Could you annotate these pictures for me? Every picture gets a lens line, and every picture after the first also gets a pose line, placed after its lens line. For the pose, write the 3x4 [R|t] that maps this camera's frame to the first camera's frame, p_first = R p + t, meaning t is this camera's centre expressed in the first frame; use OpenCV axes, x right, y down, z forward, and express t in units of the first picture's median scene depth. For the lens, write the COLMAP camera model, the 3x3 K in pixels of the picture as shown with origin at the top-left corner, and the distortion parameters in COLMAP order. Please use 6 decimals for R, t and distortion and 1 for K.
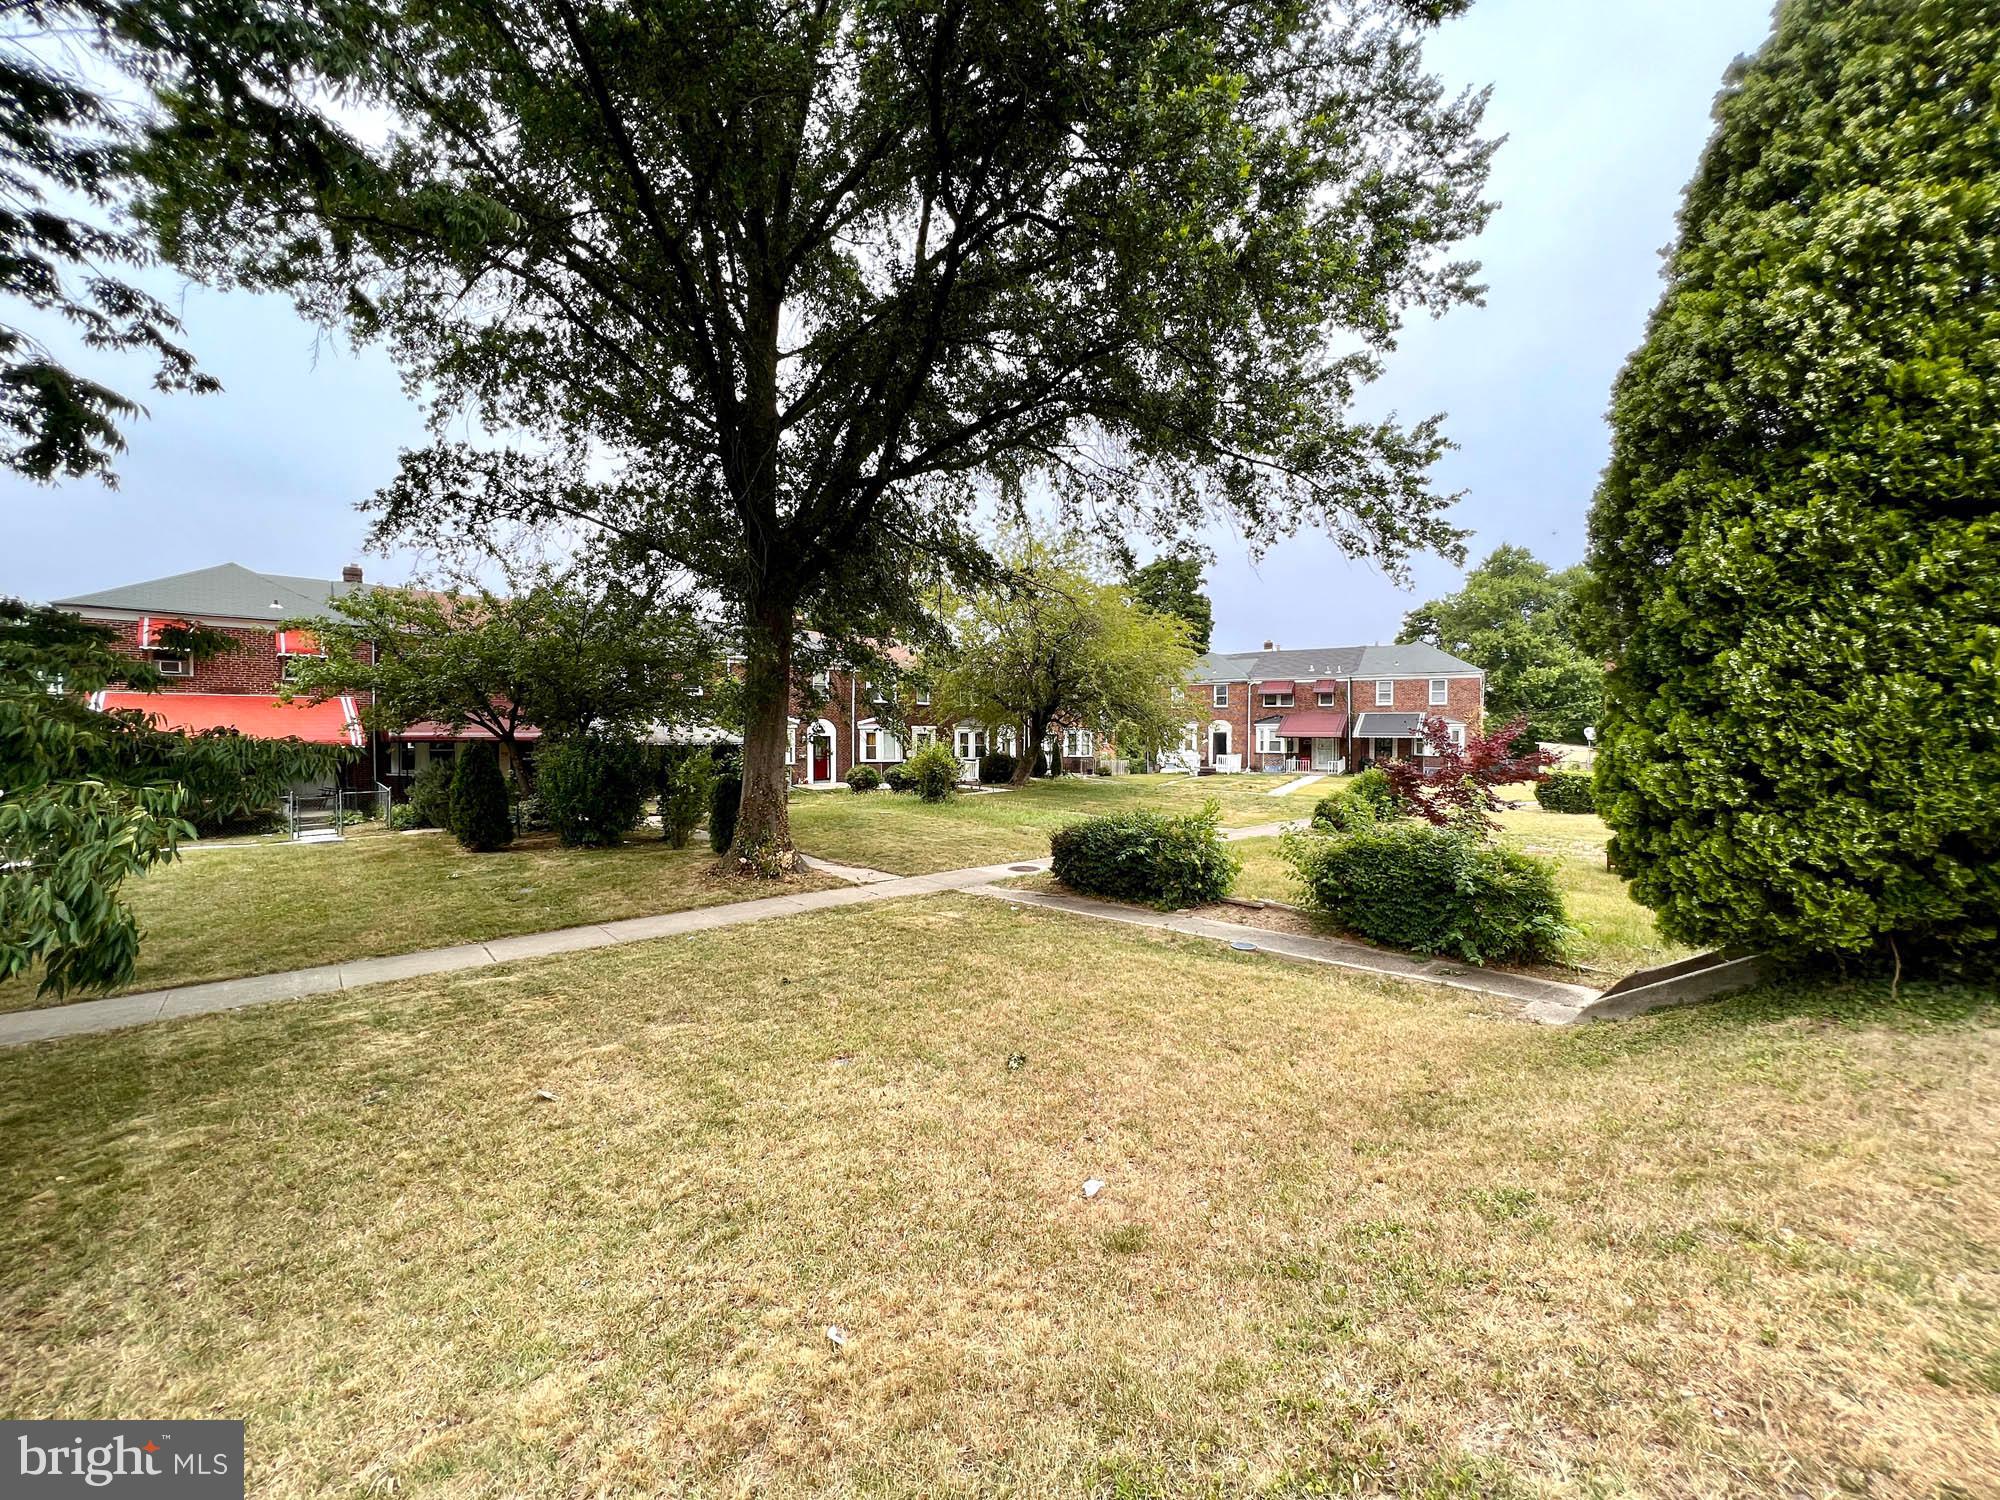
lens RADIAL K [[796.6, 0, 1002.9], [0, 796.6, 744.0], [0, 0, 1]] dist [-0.002437, -0.000287]
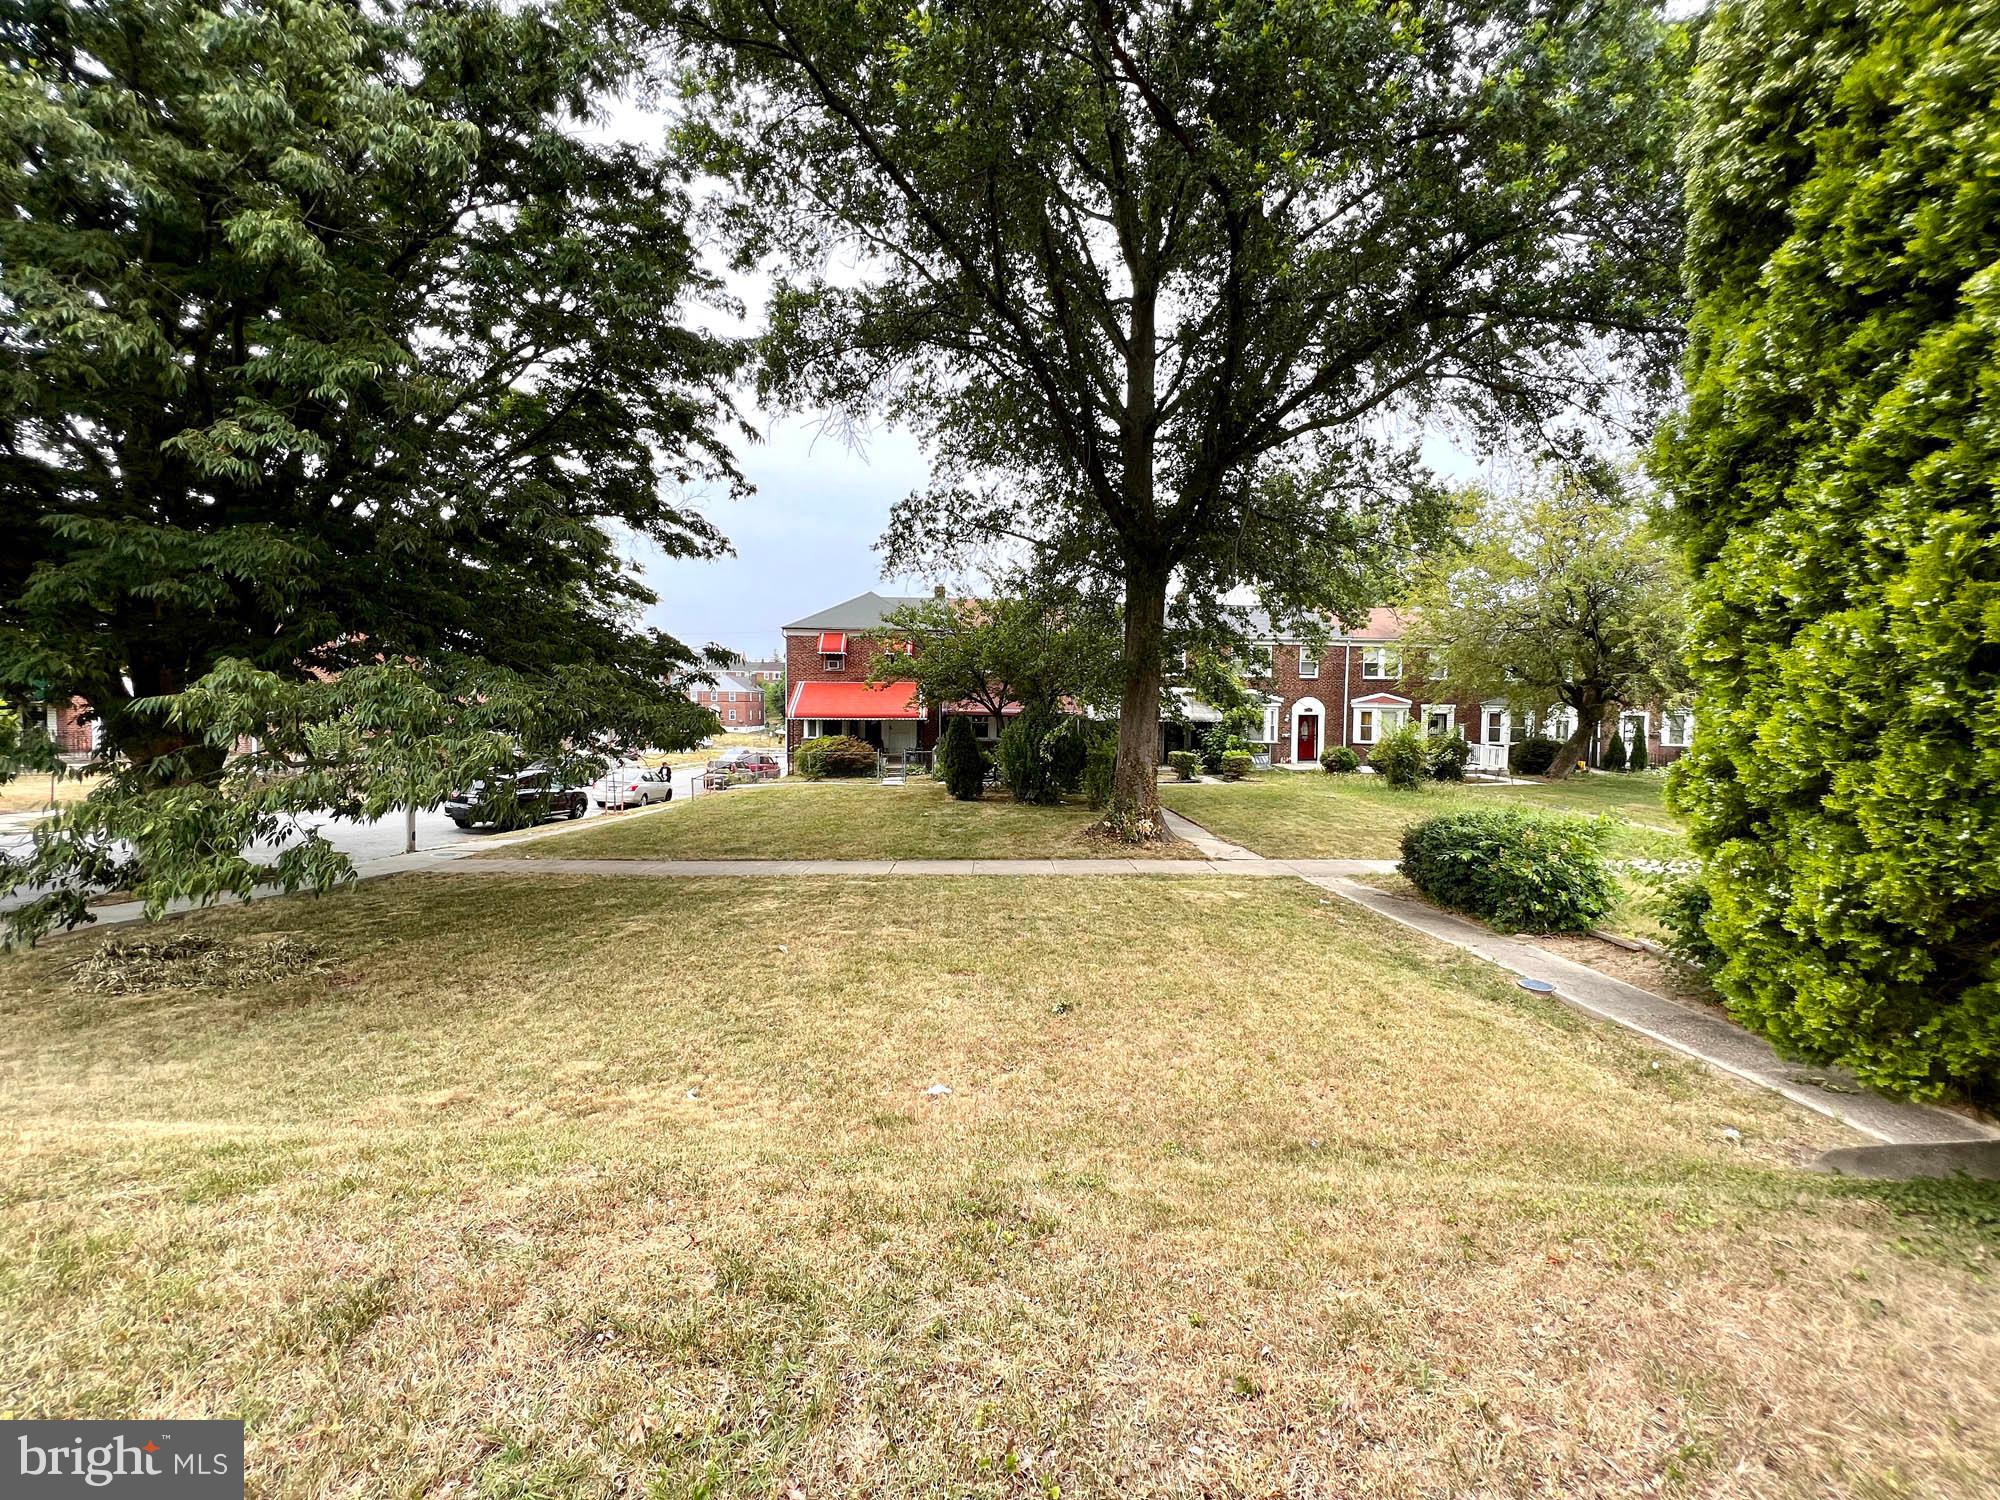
lens RADIAL K [[796.6, 0, 1007.2], [0, 796.6, 751.4], [0, 0, 1]] dist [-0.002437, -0.000287]
pose [[0.769621, 0.039892, -0.637254, 0.240729], [-0.016706, 0.998963, 0.042359, -0.000905], [0.638282, -0.021955, 0.769489, 0.041927]]
